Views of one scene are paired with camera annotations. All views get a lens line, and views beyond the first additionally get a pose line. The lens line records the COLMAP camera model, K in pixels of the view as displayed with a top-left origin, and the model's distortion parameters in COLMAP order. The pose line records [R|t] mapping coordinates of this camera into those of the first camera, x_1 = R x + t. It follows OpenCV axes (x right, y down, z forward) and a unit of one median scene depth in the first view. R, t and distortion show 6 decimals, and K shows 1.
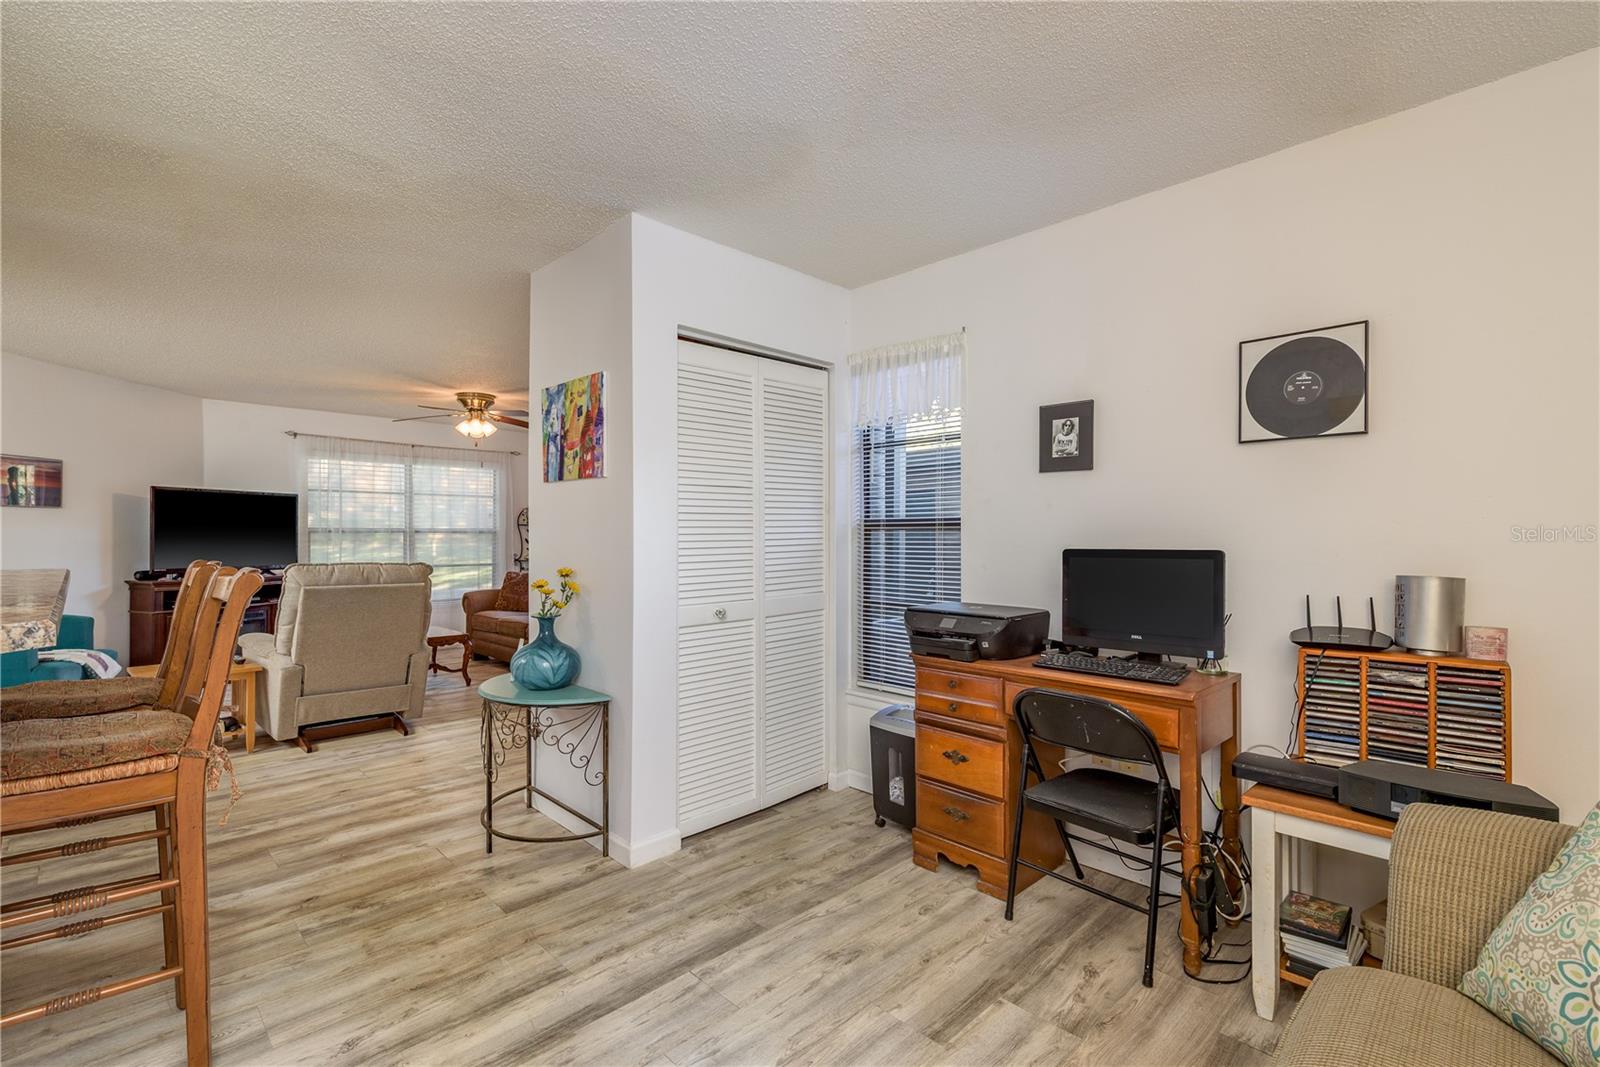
lens RADIAL K [[720.7, 0, 800.0], [0, 720.7, 533.5], [0, 0, 1]] dist [0.021771, -0.008381]
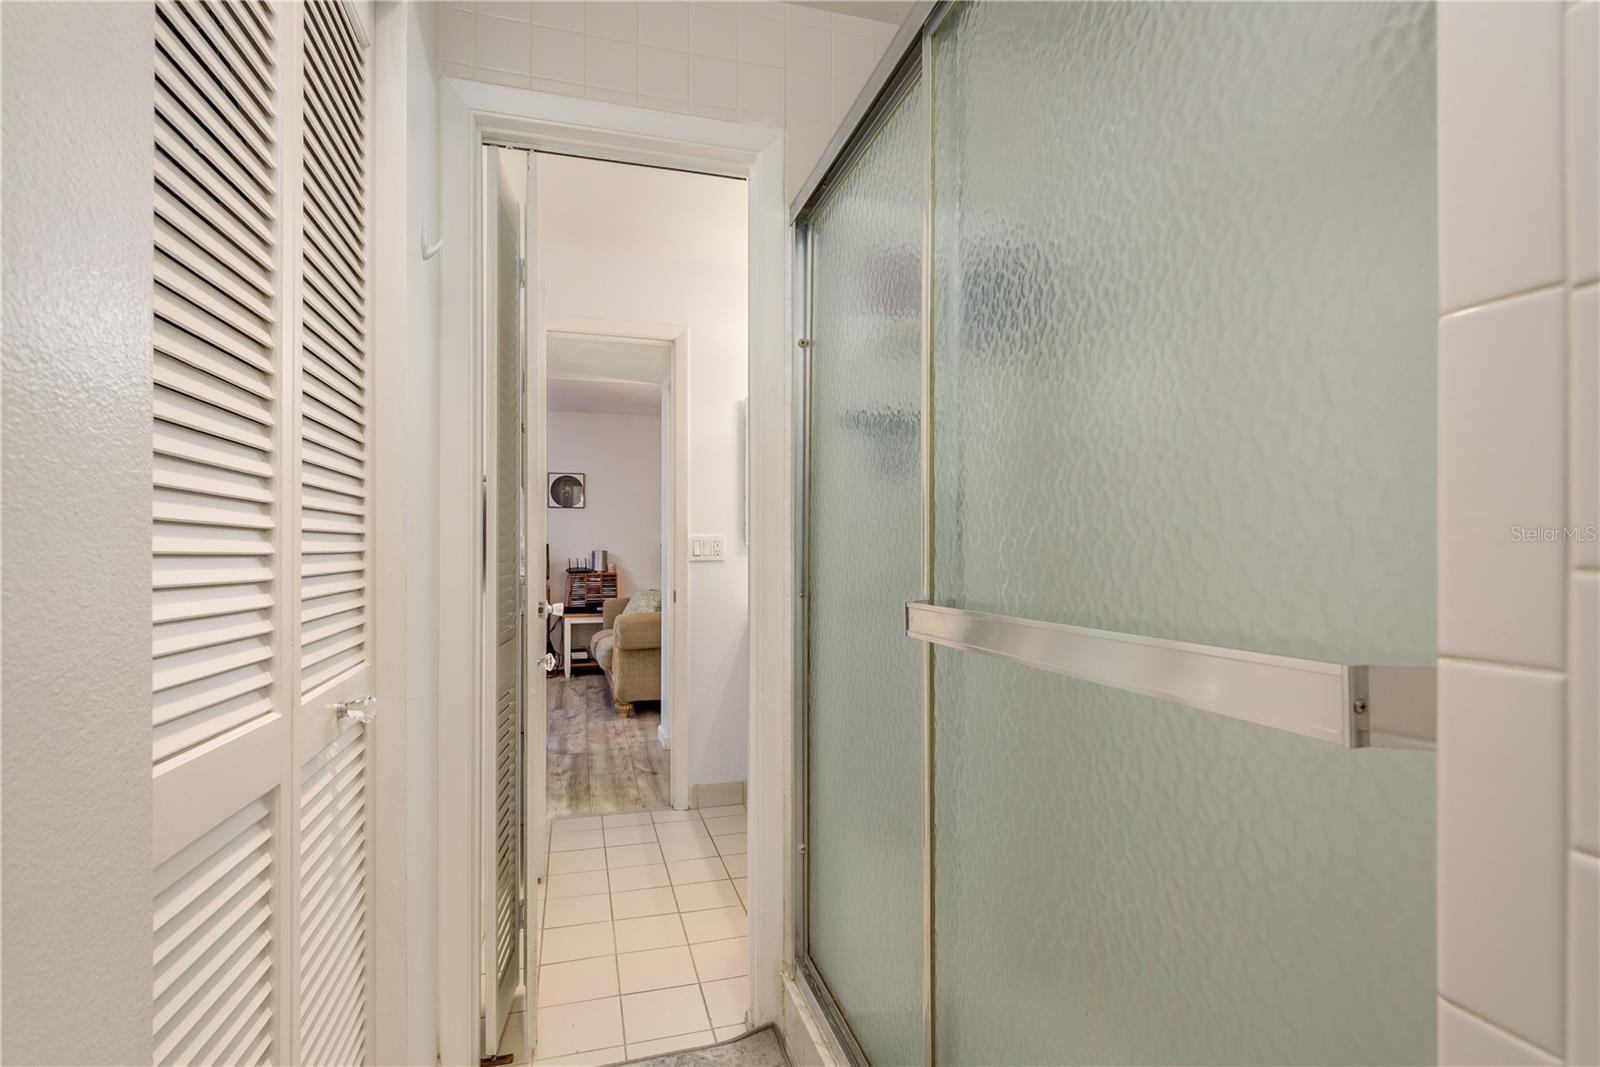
lens RADIAL K [[789.6, 0, 792.7], [0, 789.6, 544.5], [0, 0, 1]] dist [0.020318, -0.008695]
pose [[0.490360, -0.006290, 0.871497, -1.495449], [-0.001639, 0.999966, 0.008139, -0.002601], [-0.871518, -0.005420, 0.490333, -1.257561]]
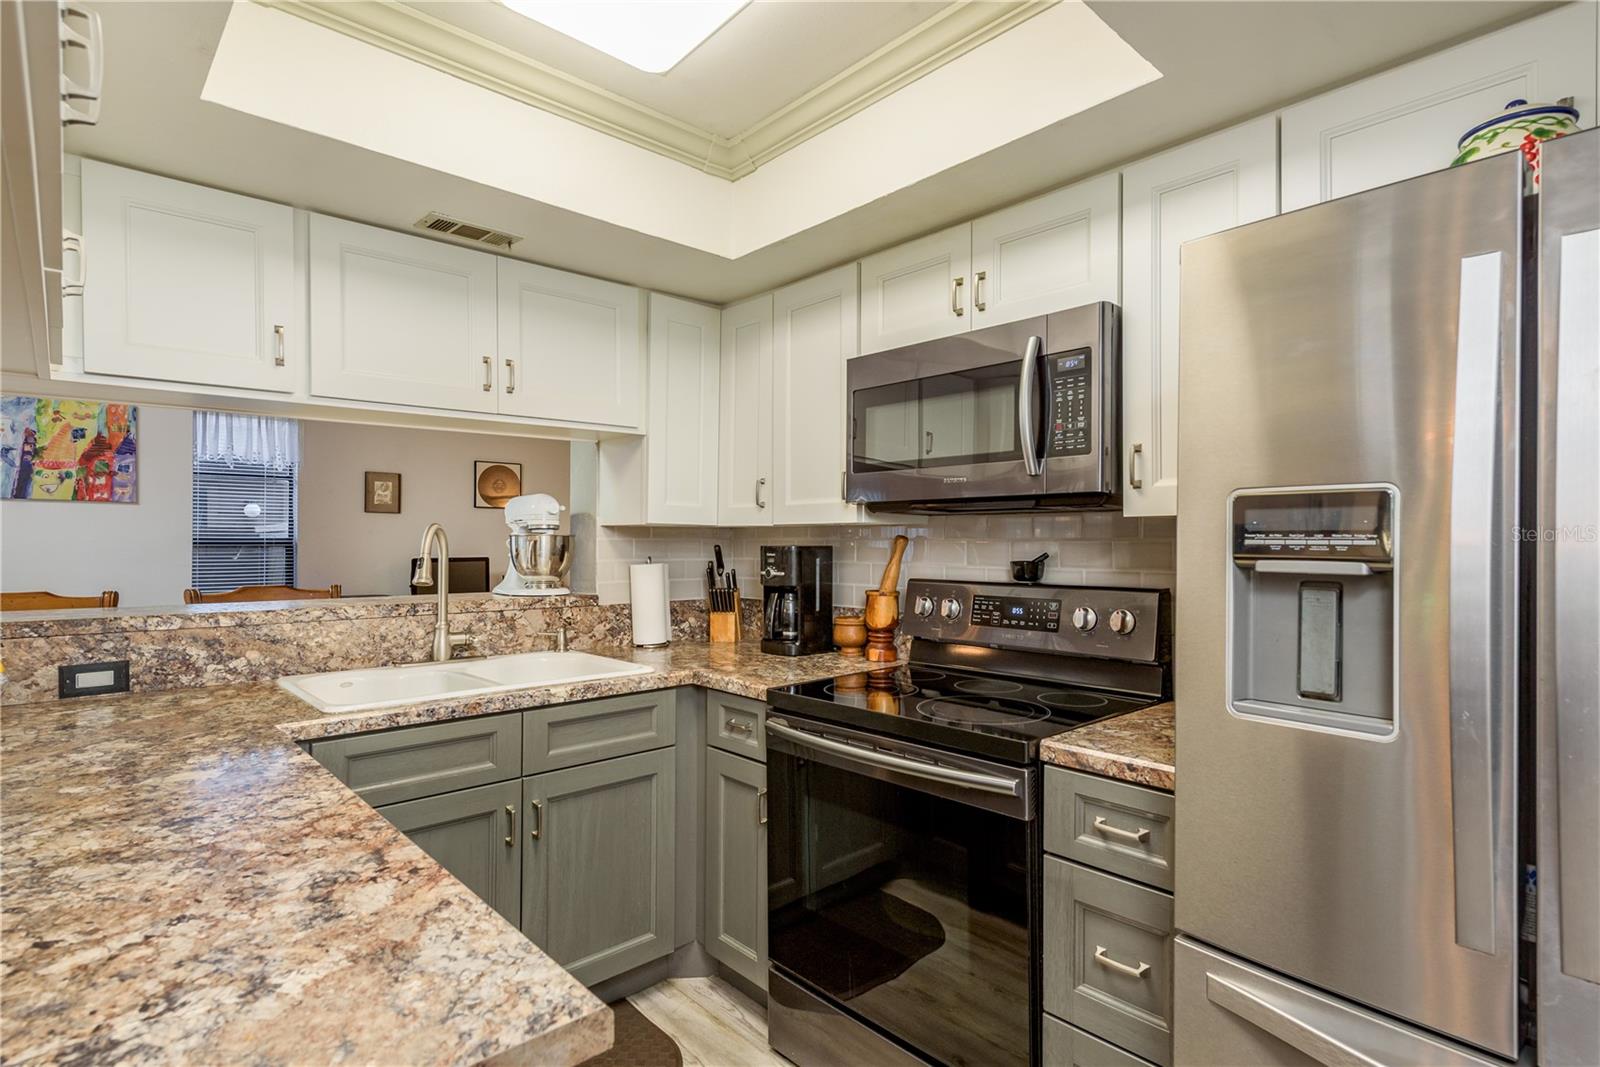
lens RADIAL K [[789.6, 0, 792.7], [0, 789.6, 544.5], [0, 0, 1]] dist [0.020318, -0.008695]
pose [[0.039130, -0.007648, 0.999205, -1.534798], [-0.006442, 0.999948, 0.007905, -0.033951], [-0.999213, -0.006746, 0.039079, -0.038372]]
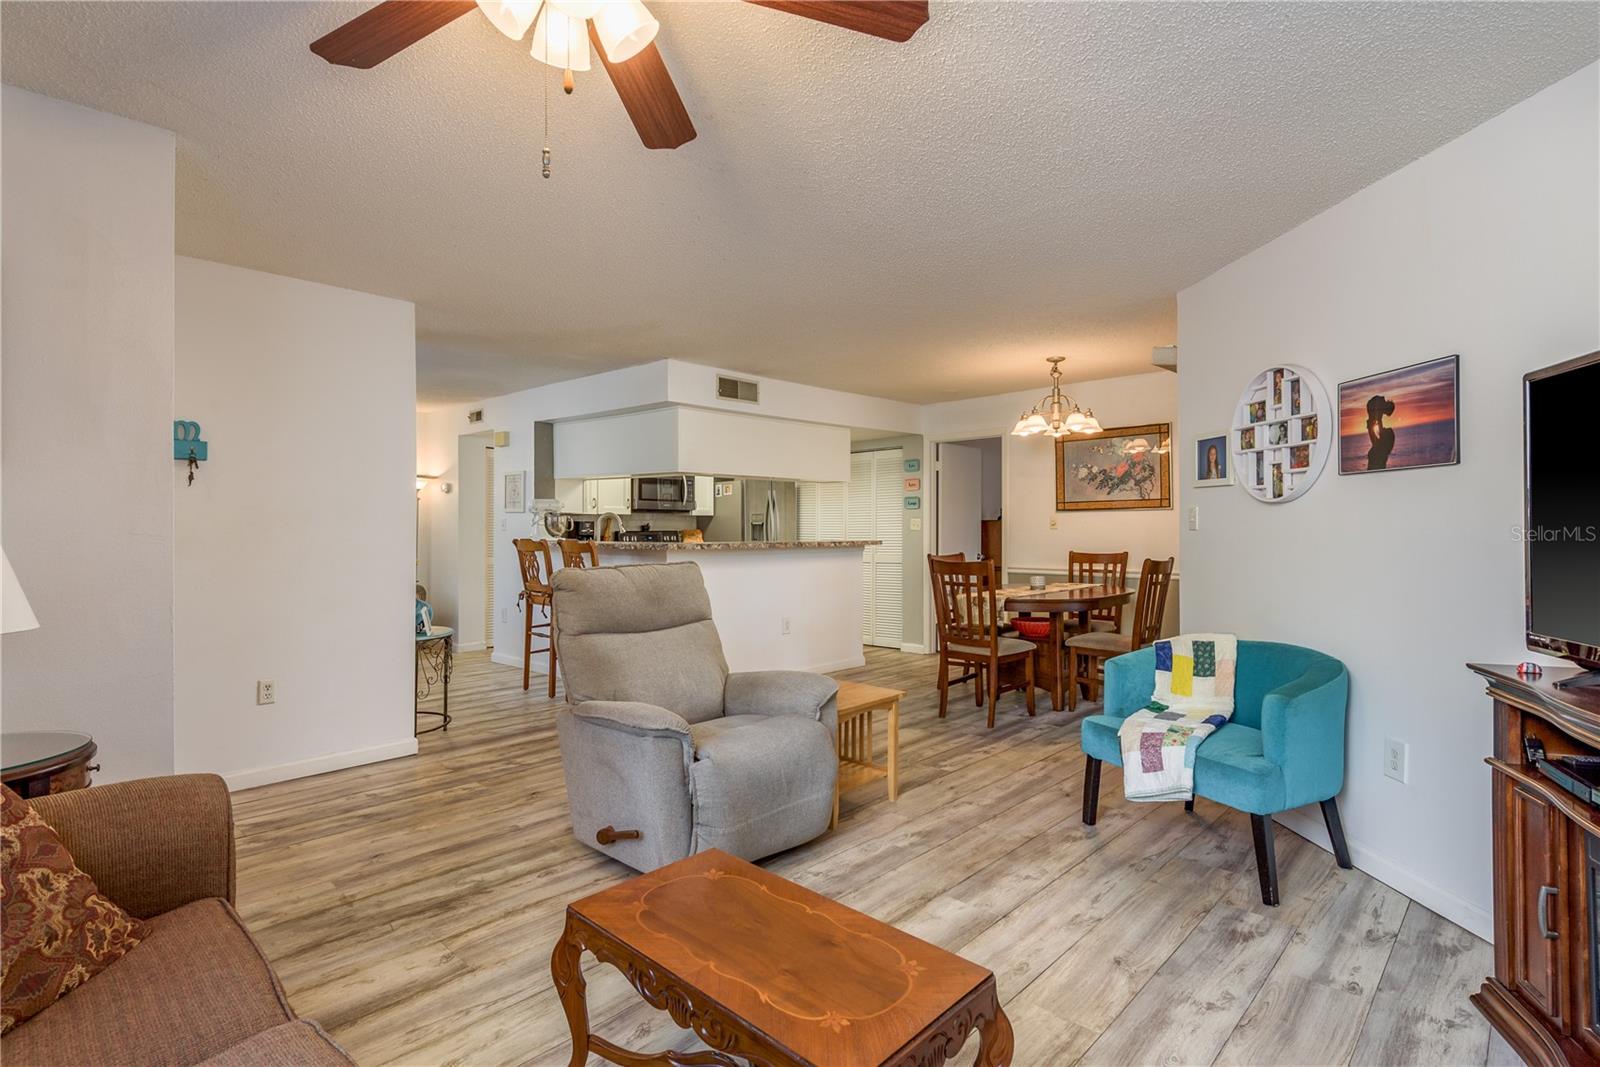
lens RADIAL K [[789.6, 0, 792.7], [0, 789.6, 544.5], [0, 0, 1]] dist [0.020318, -0.008695]
pose [[-0.999308, -0.000192, -0.037195, -1.167424], [-0.000838, 0.999849, 0.017370, 0.007989], [0.037186, 0.017389, -0.999157, 2.843819]]
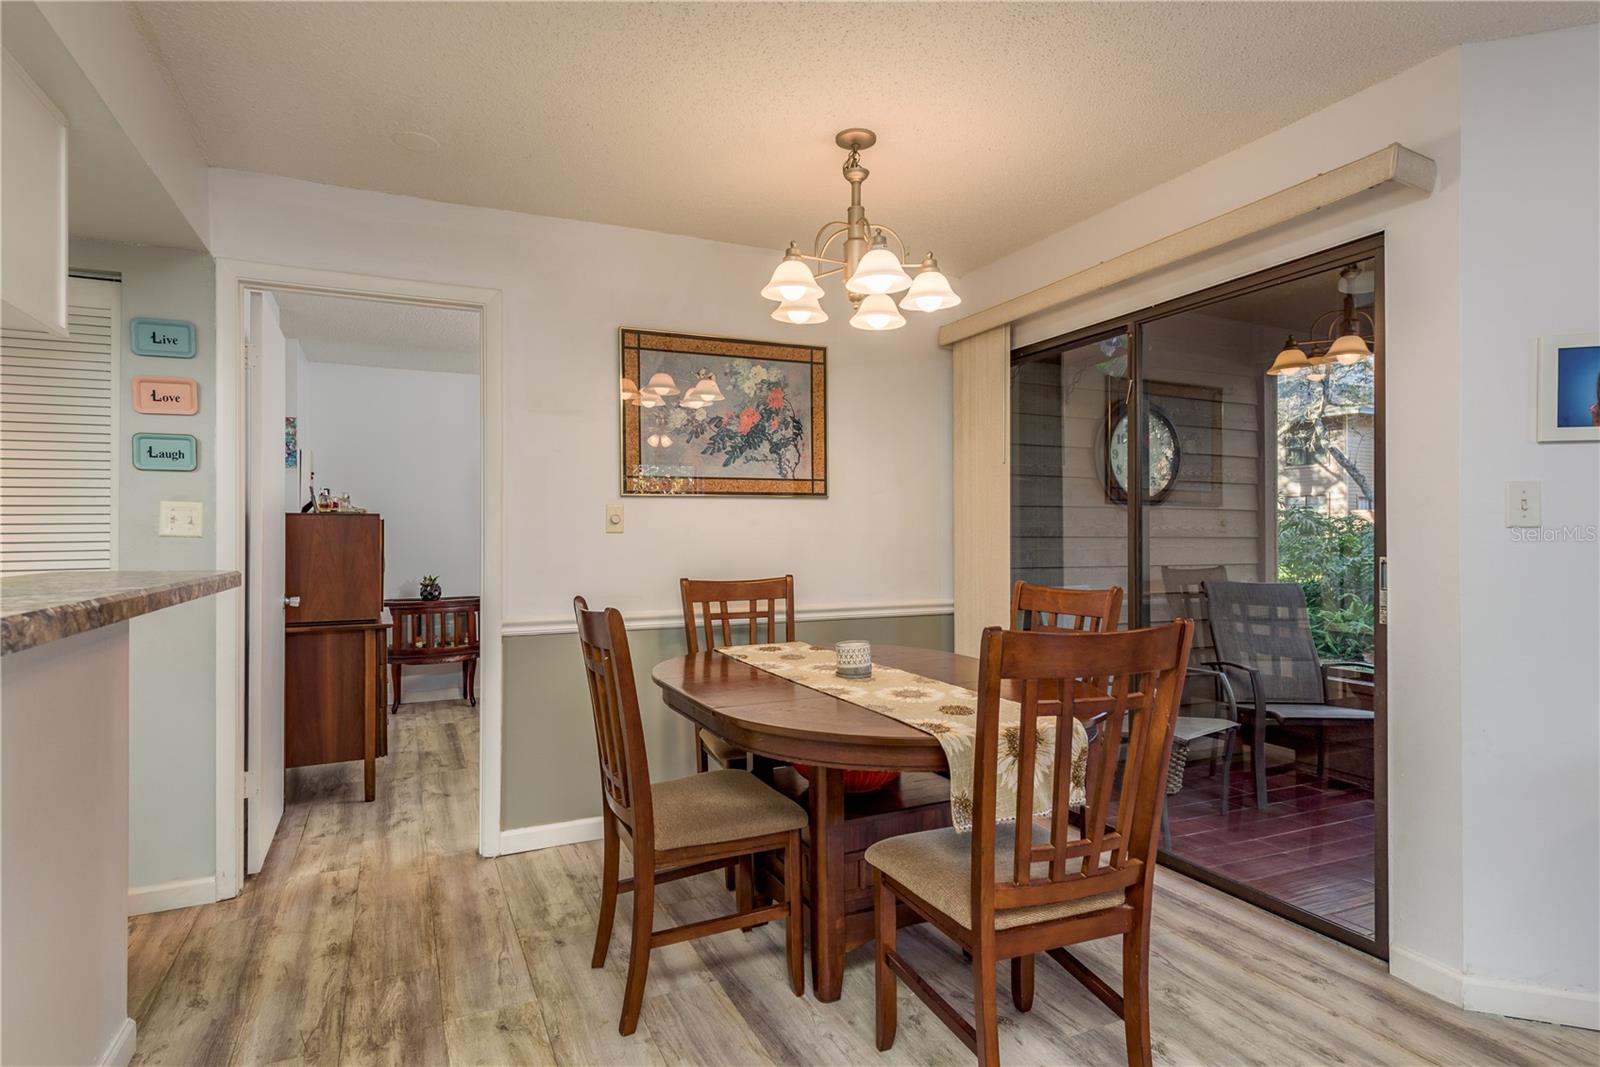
lens RADIAL K [[847.1, 0, 800.0], [0, 847.1, 533.5], [0, 0, 1]] dist [0.015982, -0.002000]
pose [[-0.331984, -0.005517, -0.943269, -0.992055], [0.005222, 0.999957, -0.007687, 0.015154], [0.943270, -0.007478, -0.331941, 1.025773]]
